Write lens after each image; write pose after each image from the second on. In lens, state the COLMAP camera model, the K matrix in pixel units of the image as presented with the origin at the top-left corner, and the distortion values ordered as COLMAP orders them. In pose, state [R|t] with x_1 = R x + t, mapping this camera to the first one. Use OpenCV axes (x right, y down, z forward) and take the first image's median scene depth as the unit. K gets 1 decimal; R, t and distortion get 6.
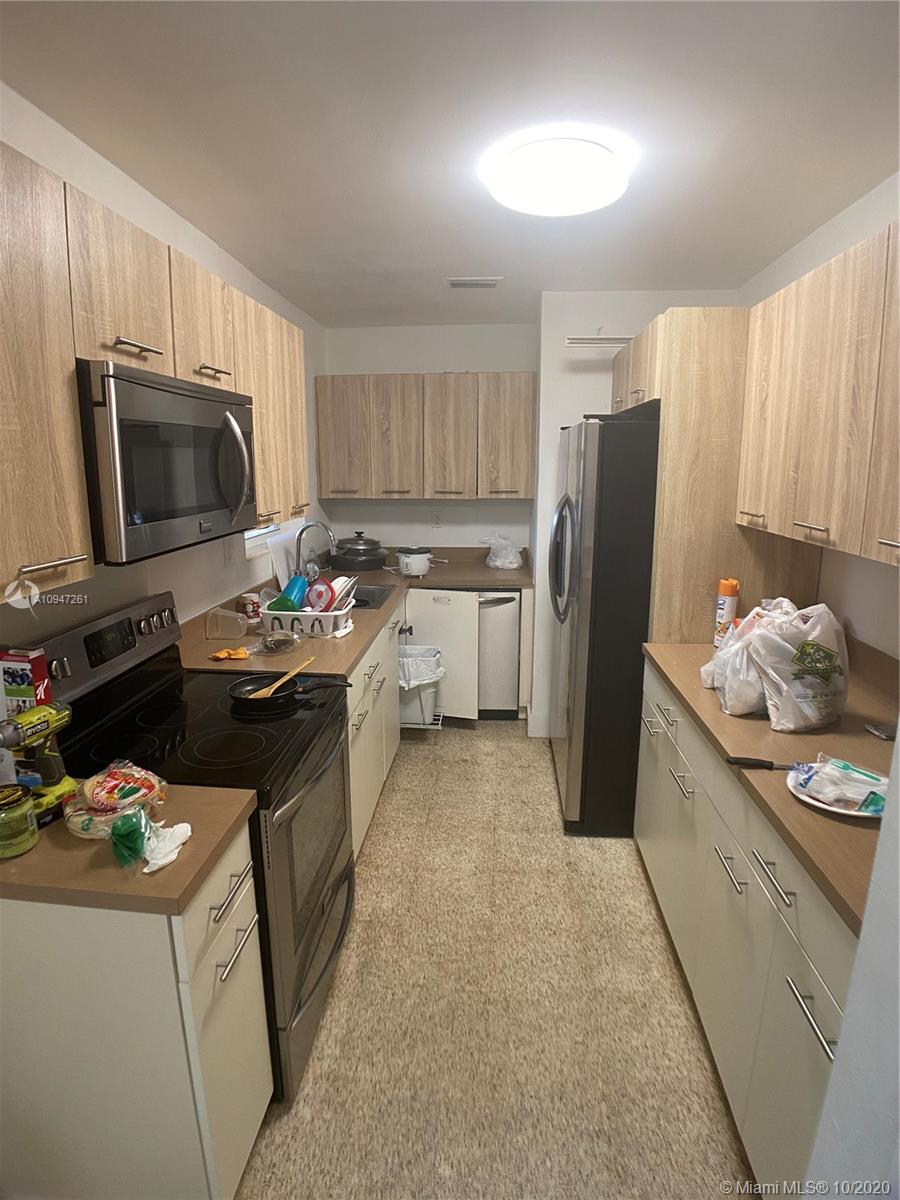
lens RADIAL K [[629.6, 0, 459.1], [0, 629.6, 597.6], [0, 0, 1]] dist [-0.063648, 0.001092]
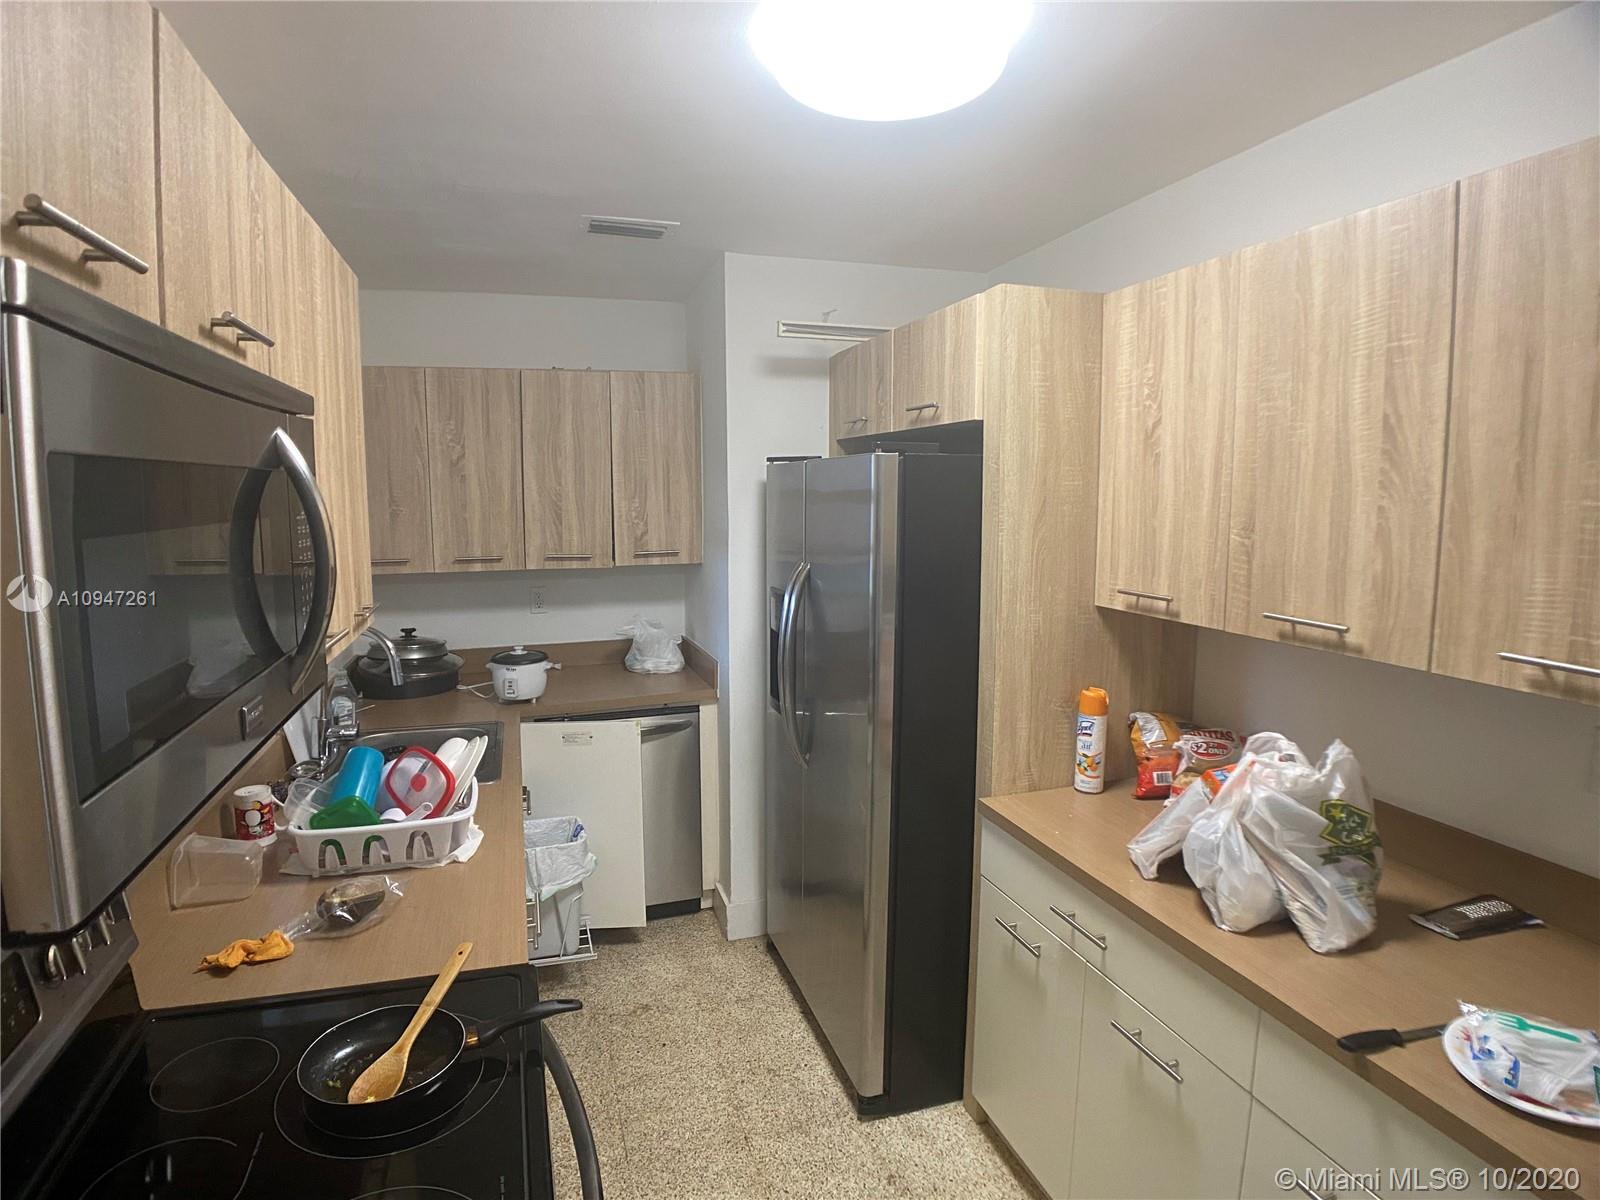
lens RADIAL K [[840.4, 0, 774.1], [0, 840.4, 597.1], [0, 0, 1]] dist [-0.056996, 0.001311]
pose [[0.935841, -0.050343, 0.348807, -0.198197], [0.079933, 0.994272, -0.070955, -0.093739], [-0.343237, 0.094284, 0.934505, 0.279898]]
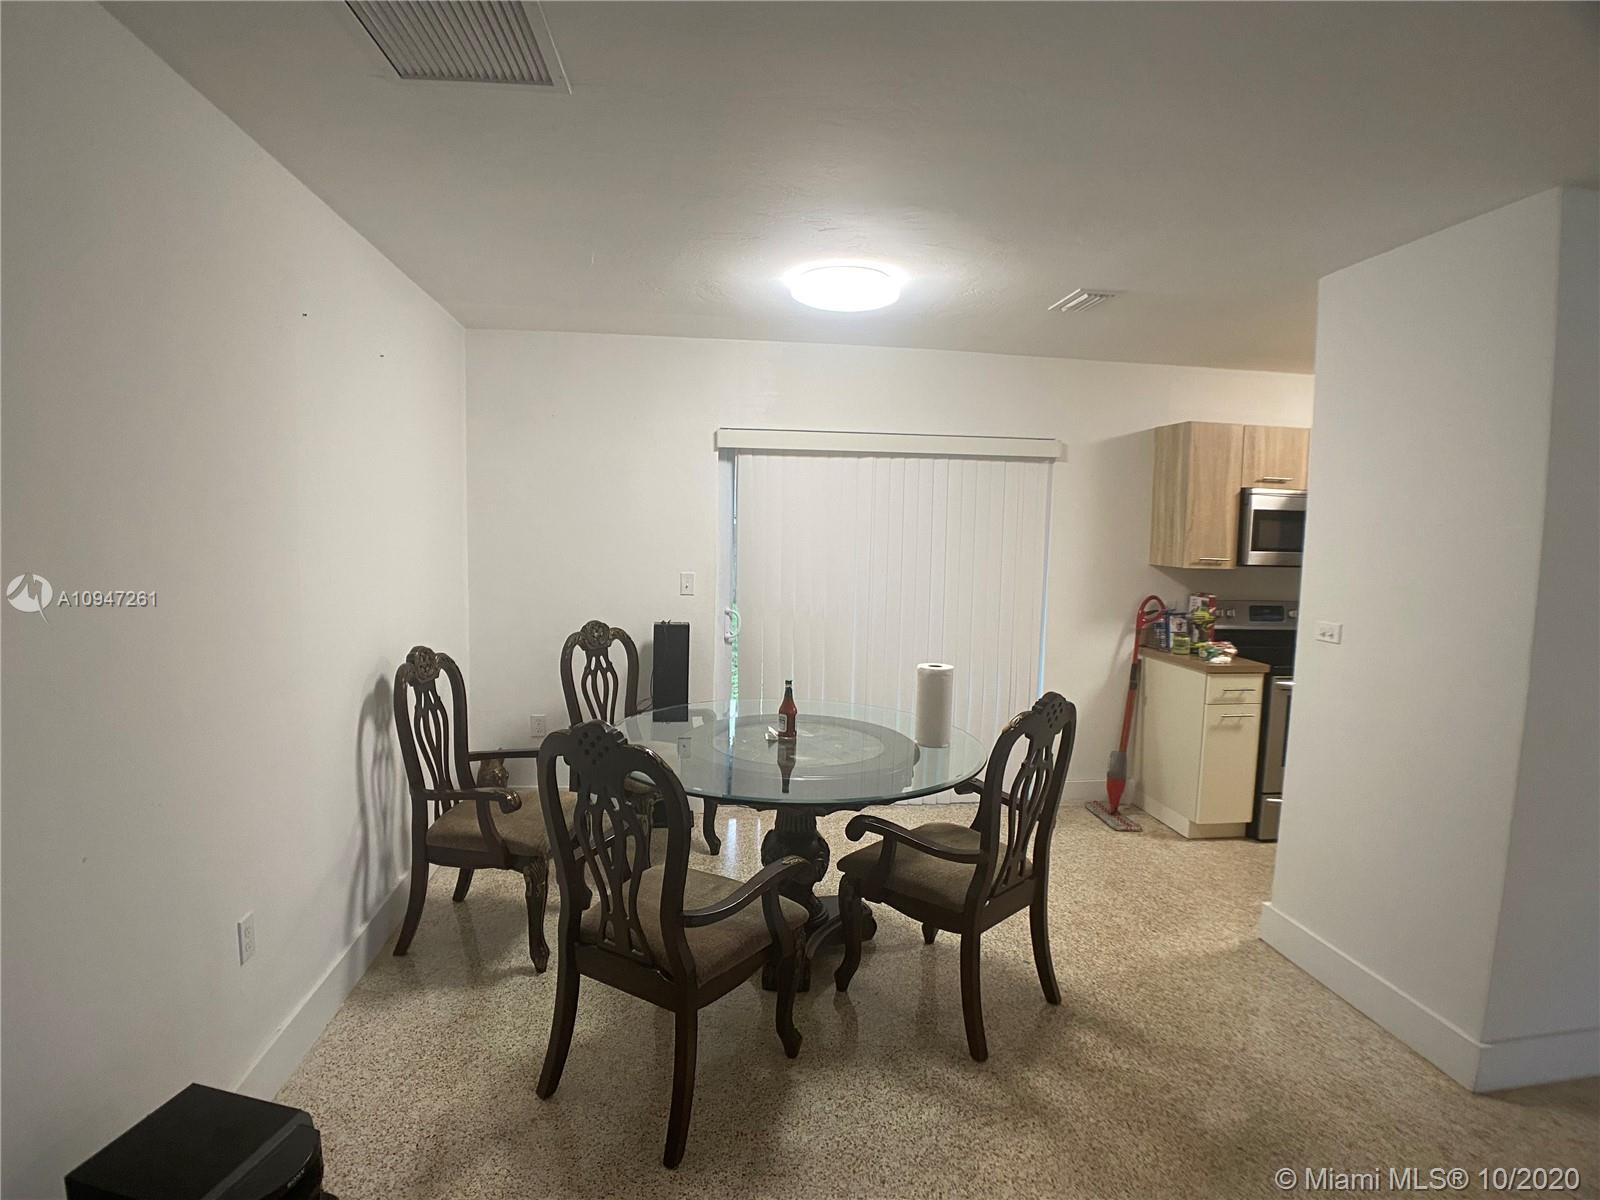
lens RADIAL K [[839.4, 0, 809.3], [0, 839.4, 590.7], [0, 0, 1]] dist [-0.063648, 0.001092]
pose [[0.196925, 0.091426, -0.976146, 1.365661], [-0.222633, 0.973803, 0.046293, 0.163707], [0.954806, 0.208206, 0.212121, -0.796012]]
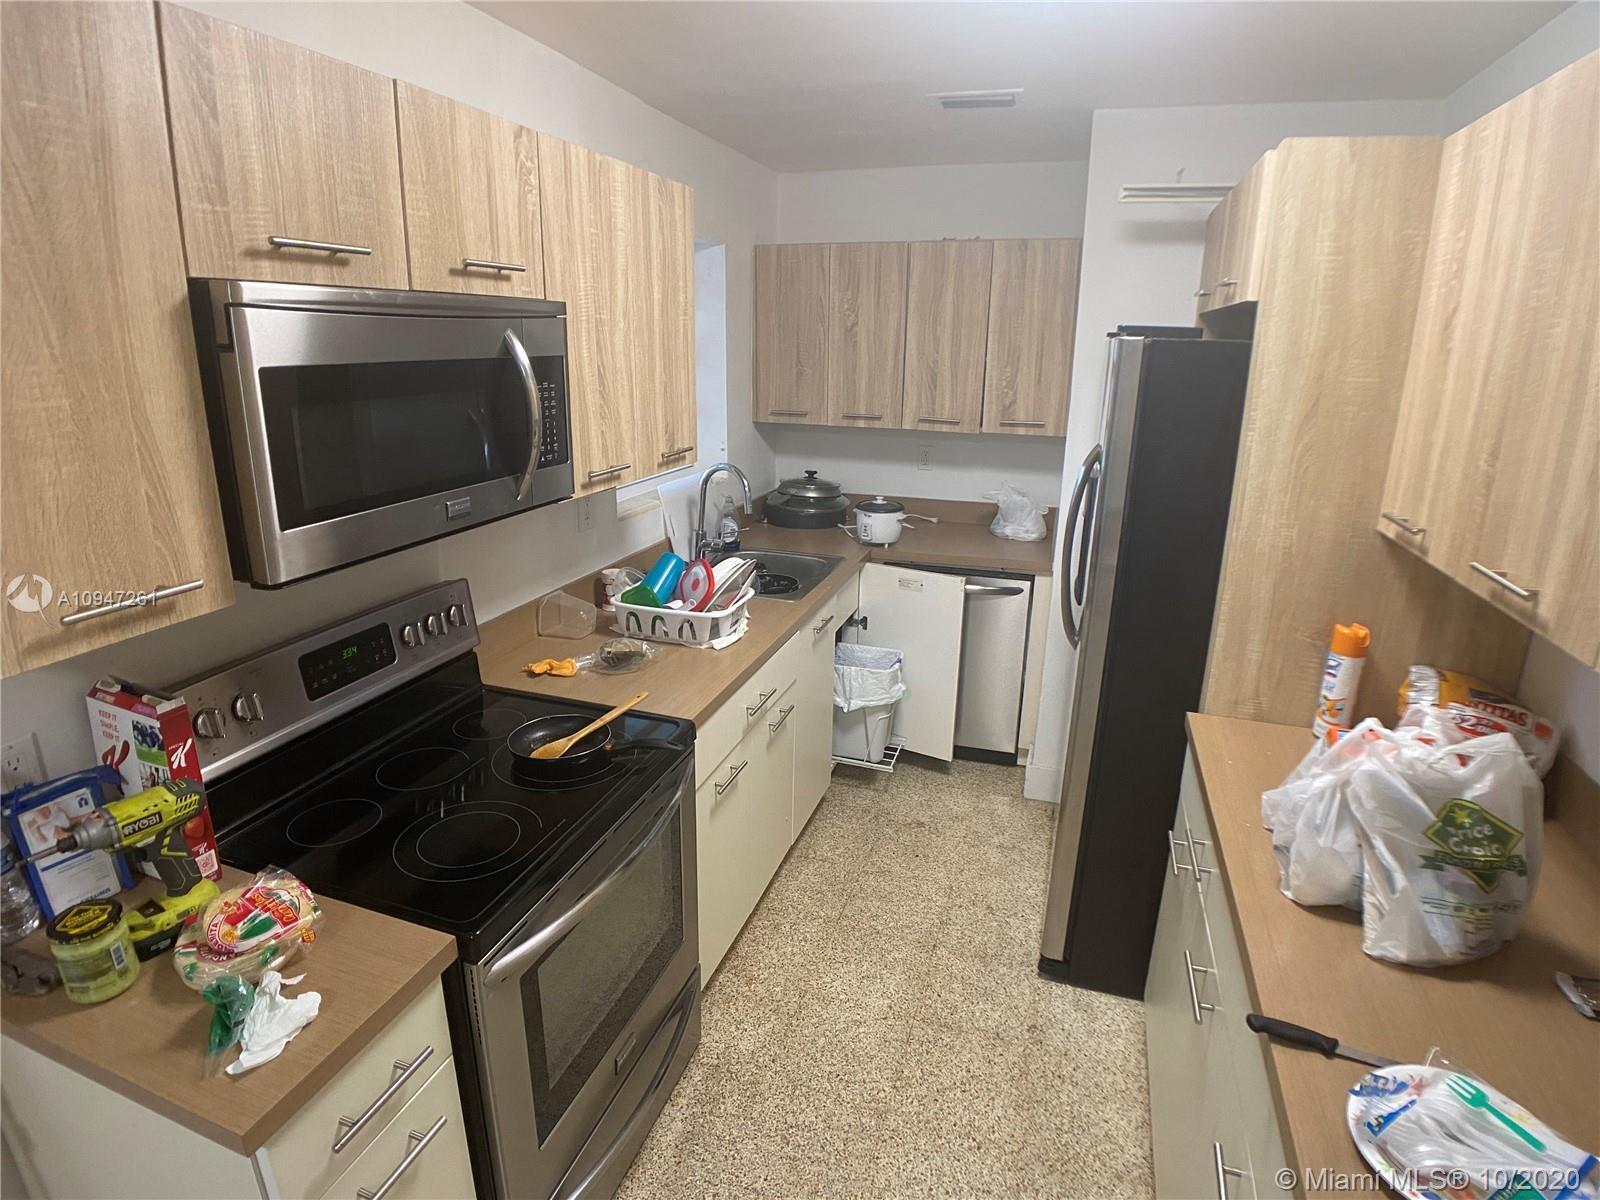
lens RADIAL K [[839.4, 0, 809.3], [0, 839.4, 590.7], [0, 0, 1]] dist [-0.063648, 0.001092]
pose [[0.968615, 0.085823, -0.233281, 0.124789], [-0.067674, 0.994103, 0.084736, -0.093311], [0.239178, -0.066289, 0.968710, 0.159716]]
